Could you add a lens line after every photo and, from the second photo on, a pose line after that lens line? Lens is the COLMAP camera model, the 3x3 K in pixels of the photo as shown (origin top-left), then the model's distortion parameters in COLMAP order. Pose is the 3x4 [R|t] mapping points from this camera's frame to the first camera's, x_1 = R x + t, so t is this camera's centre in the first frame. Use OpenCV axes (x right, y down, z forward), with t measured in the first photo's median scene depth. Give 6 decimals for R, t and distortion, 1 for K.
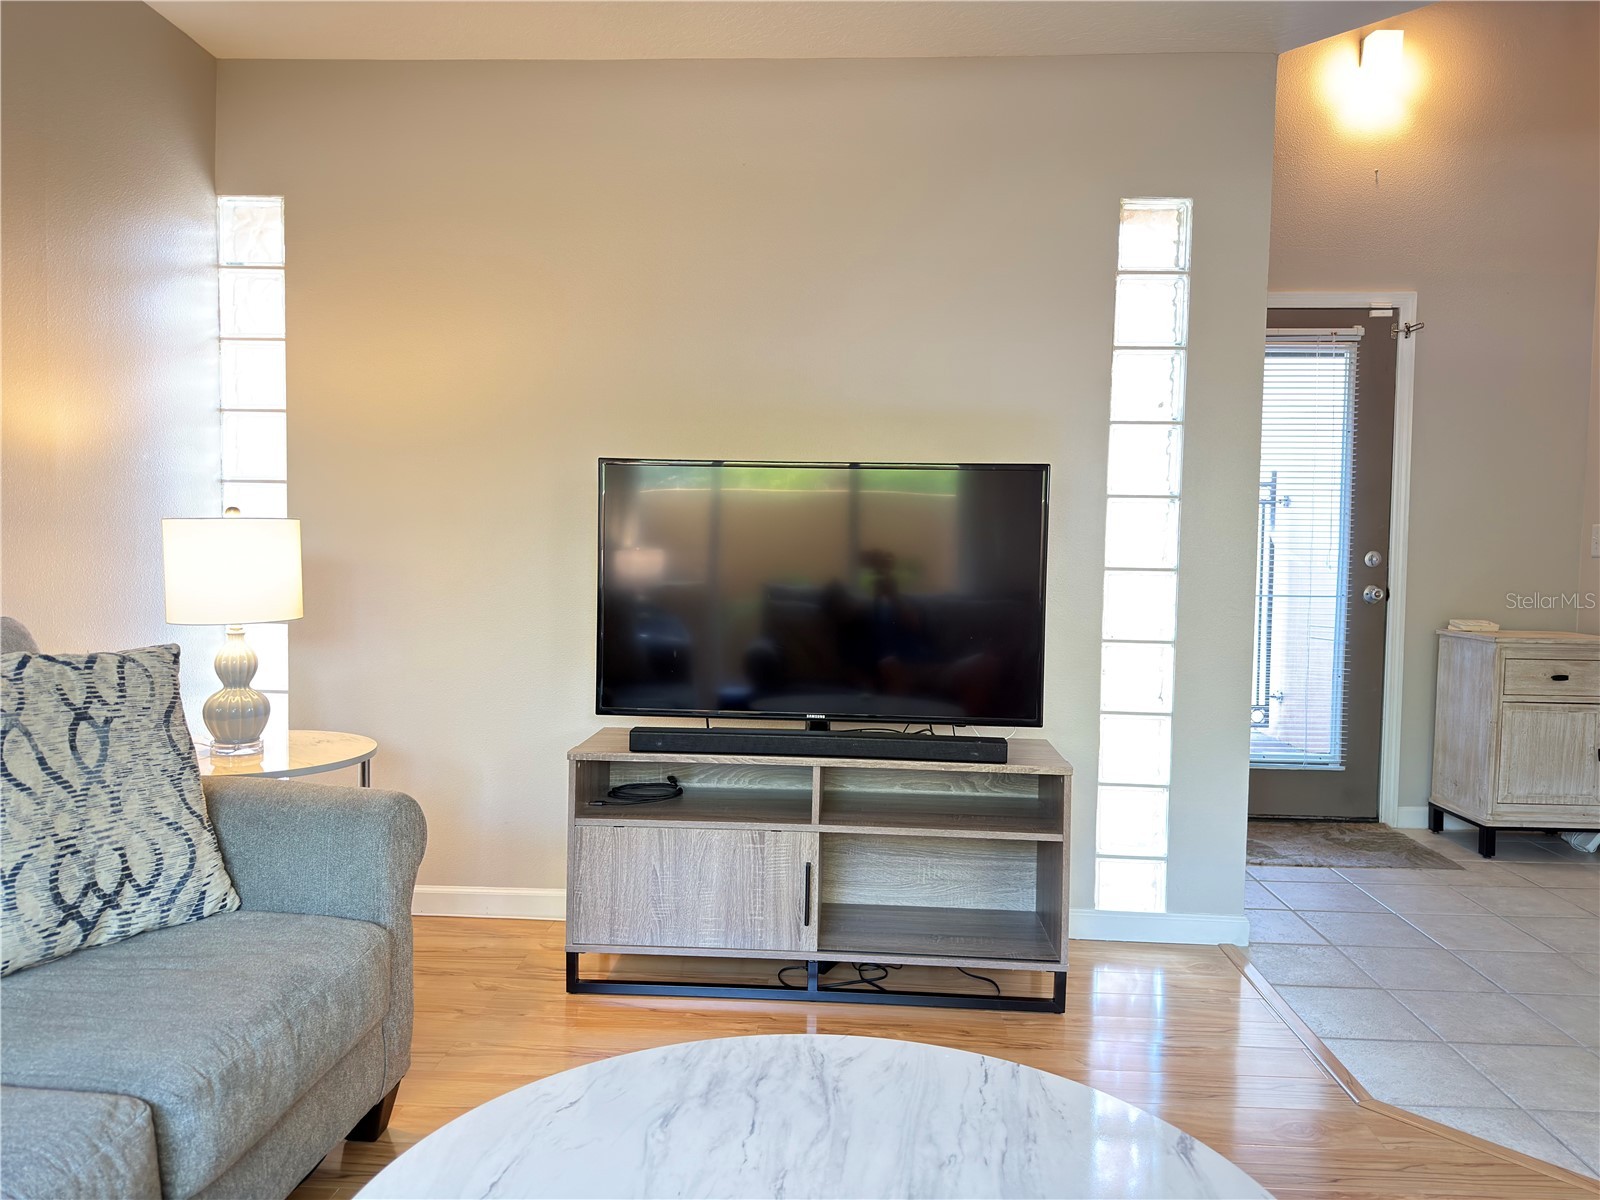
lens RADIAL K [[1118.7, 0, 800.0], [0, 1118.7, 600.0], [0, 0, 1]] dist [0.023355, -0.040777]
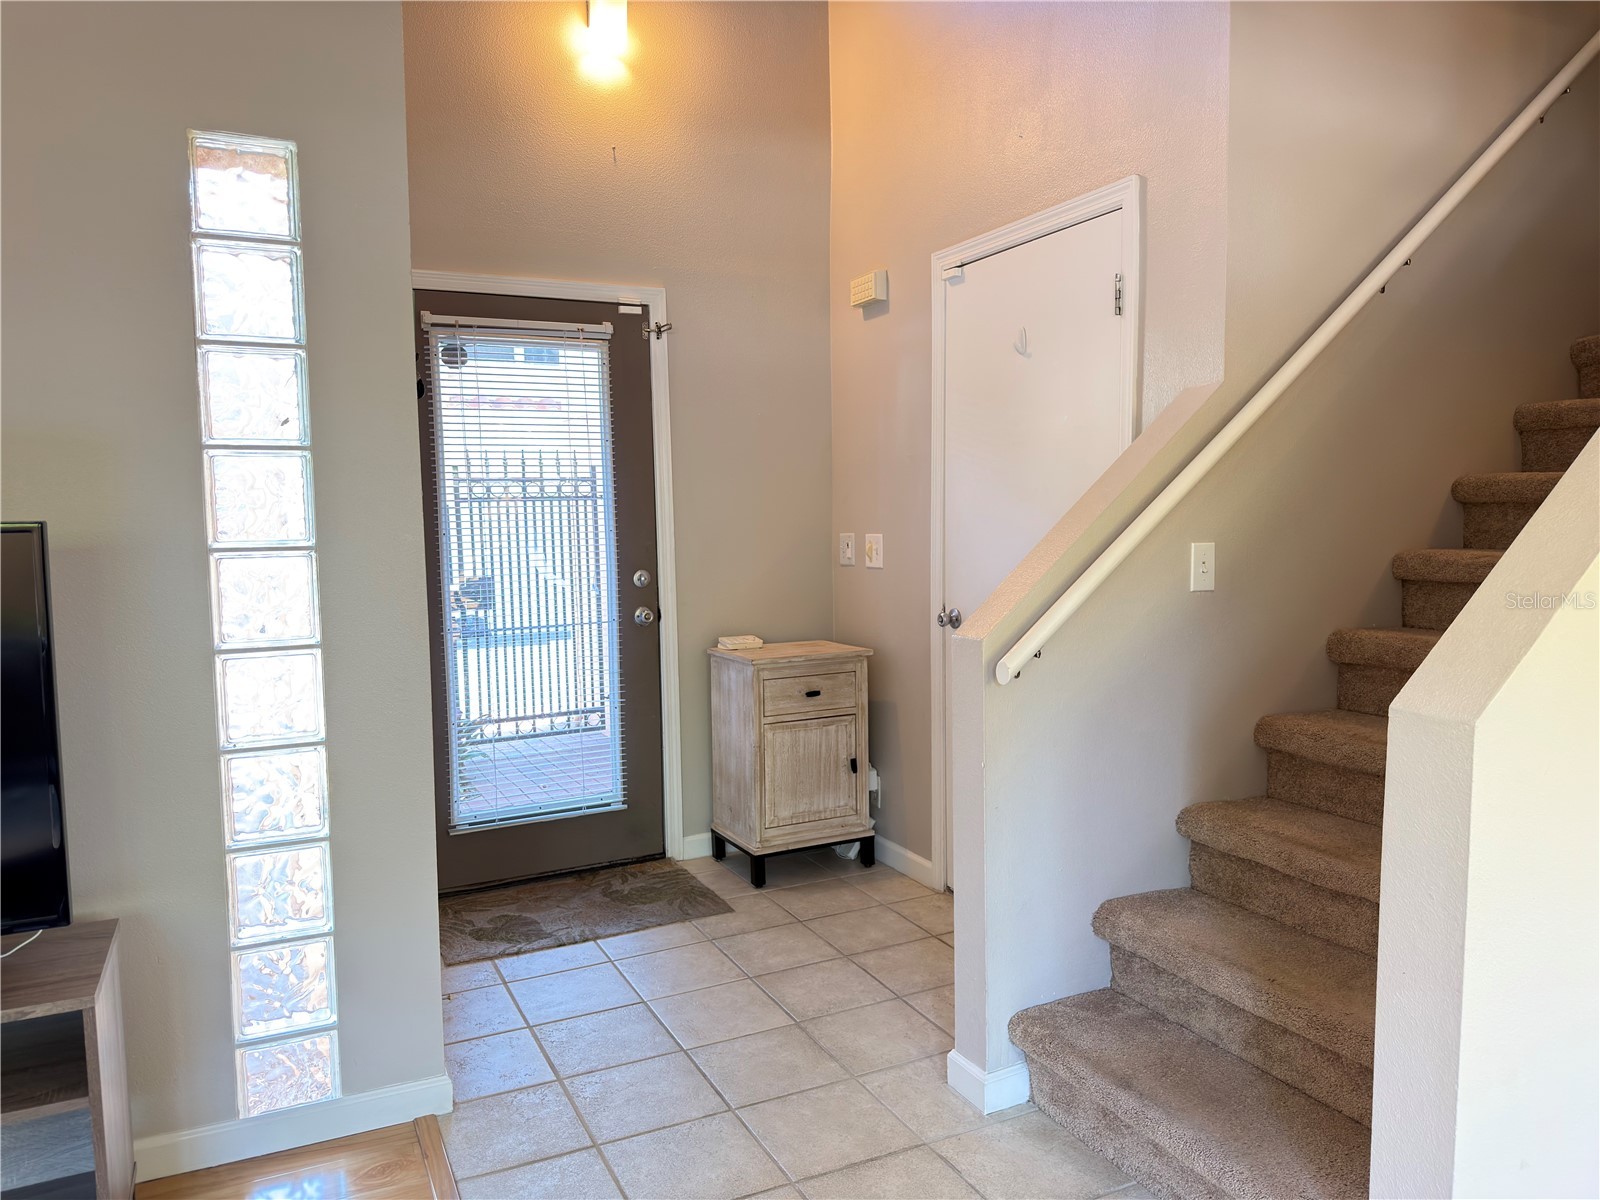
lens RADIAL K [[1115.2, 0, 805.2], [0, 1115.2, 602.9], [0, 0, 1]] dist [0.167645, -0.322251]
pose [[0.866695, -0.068210, 0.494152, 0.240583], [0.054605, 0.997627, 0.041936, -0.068201], [-0.495840, -0.009362, 0.868363, 0.183386]]
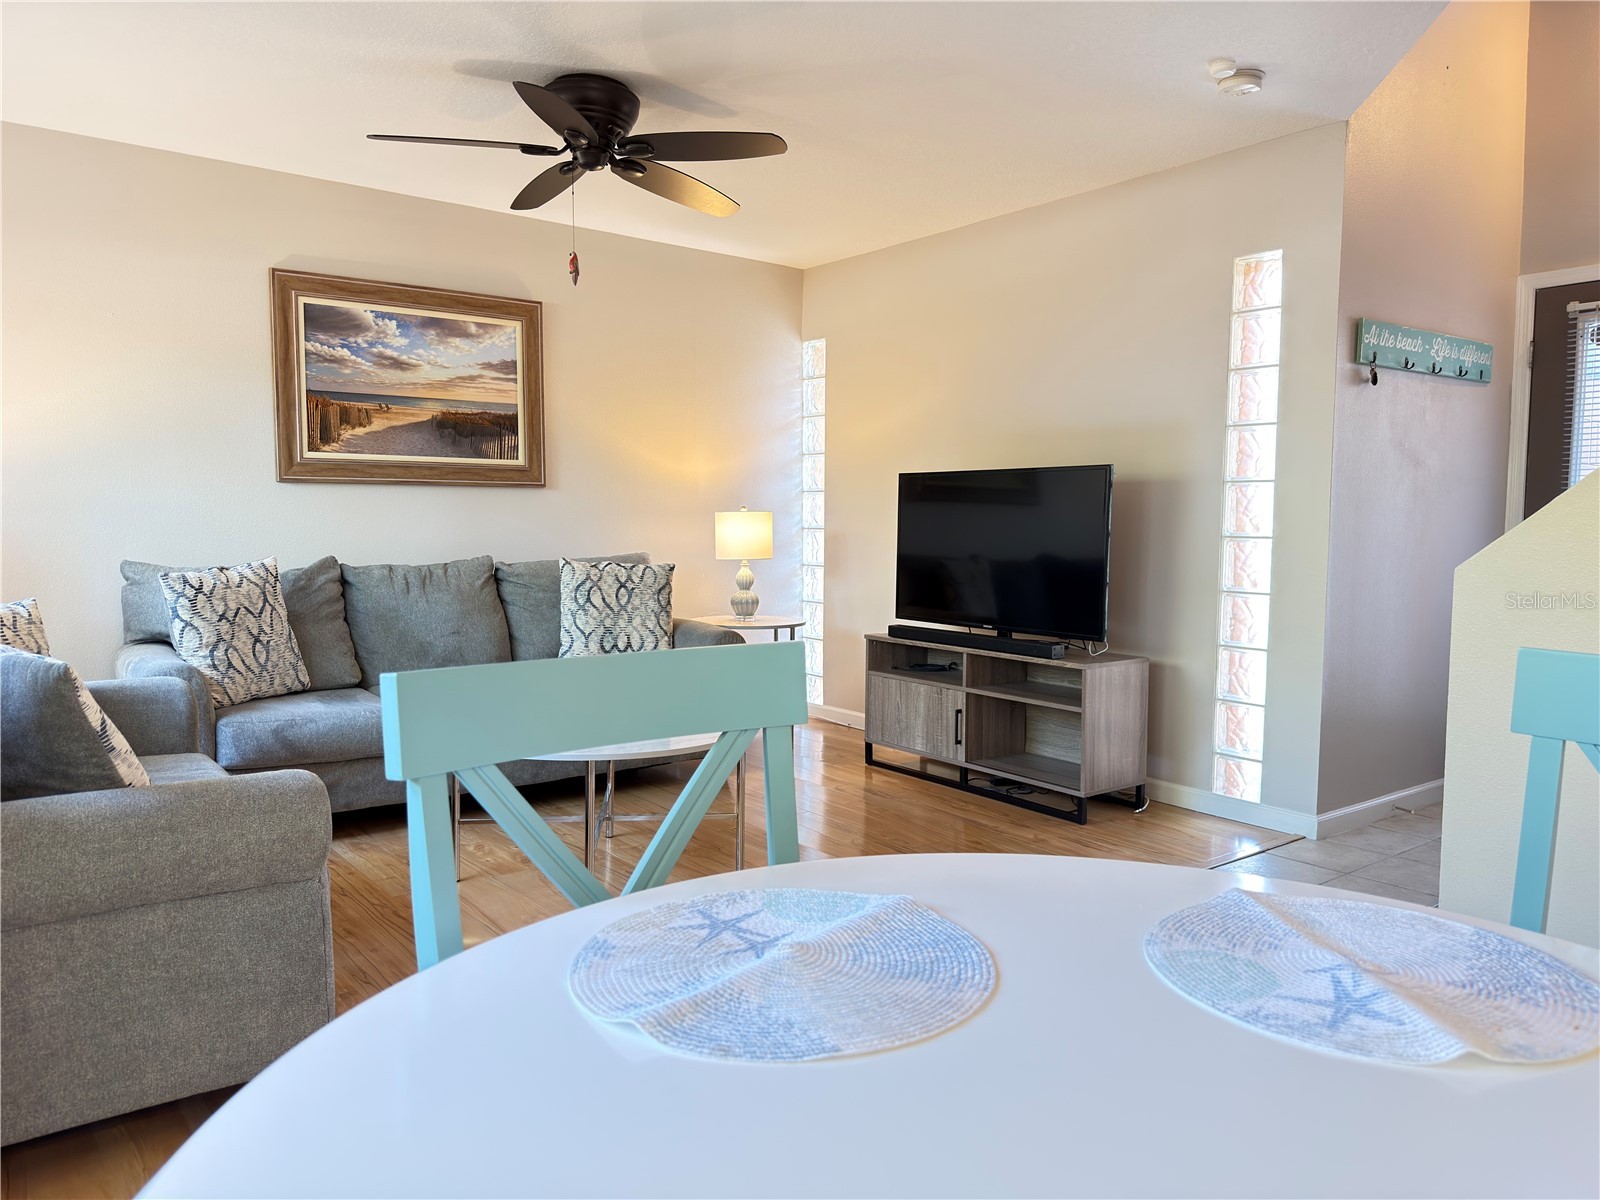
lens RADIAL K [[1115.2, 0, 805.2], [0, 1115.2, 602.9], [0, 0, 1]] dist [0.167645, -0.322251]
pose [[0.655170, 0.048550, -0.753920, 0.945623], [-0.036827, 0.998799, 0.032316, 0.022815], [0.754584, 0.006592, 0.656171, -0.249327]]
